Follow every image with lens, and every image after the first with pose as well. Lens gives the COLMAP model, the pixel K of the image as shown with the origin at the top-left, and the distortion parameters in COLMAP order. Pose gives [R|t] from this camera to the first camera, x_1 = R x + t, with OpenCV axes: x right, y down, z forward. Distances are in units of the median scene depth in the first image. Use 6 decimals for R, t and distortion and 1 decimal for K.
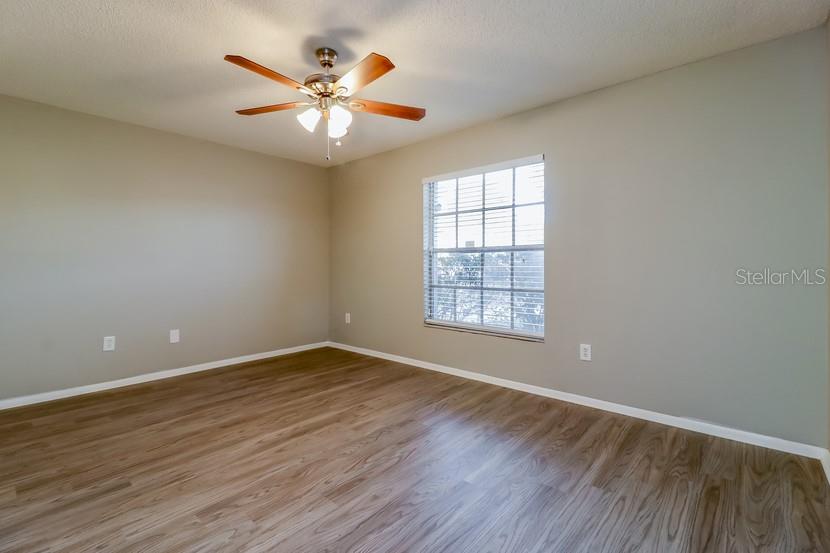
lens RADIAL K [[384.1, 0, 416.1], [0, 384.1, 275.1], [0, 0, 1]] dist [-0.002511, -0.000335]
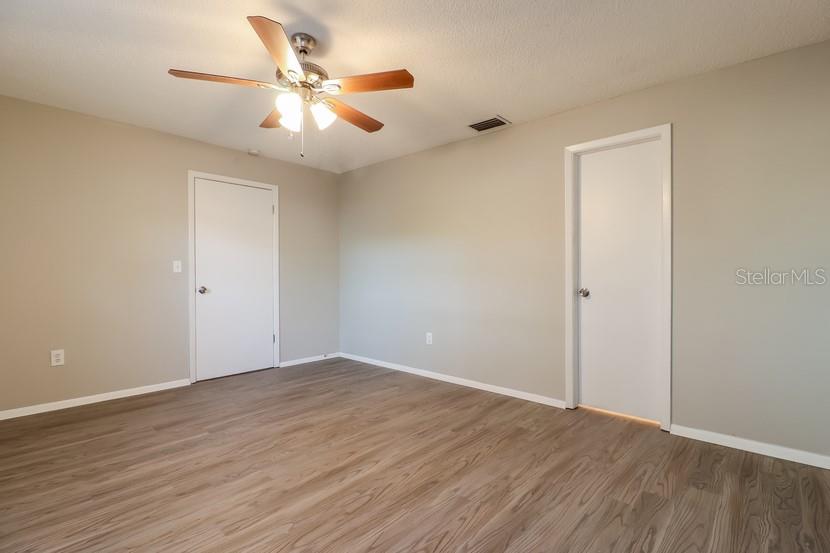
lens RADIAL K [[384.1, 0, 414.3], [0, 384.1, 274.0], [0, 0, 1]] dist [-0.002511, -0.000335]
pose [[-0.999556, 0.001405, 0.029770, -0.579812], [0.002349, 0.999495, 0.031698, -0.057590], [-0.029710, 0.031754, -0.999054, 2.111195]]
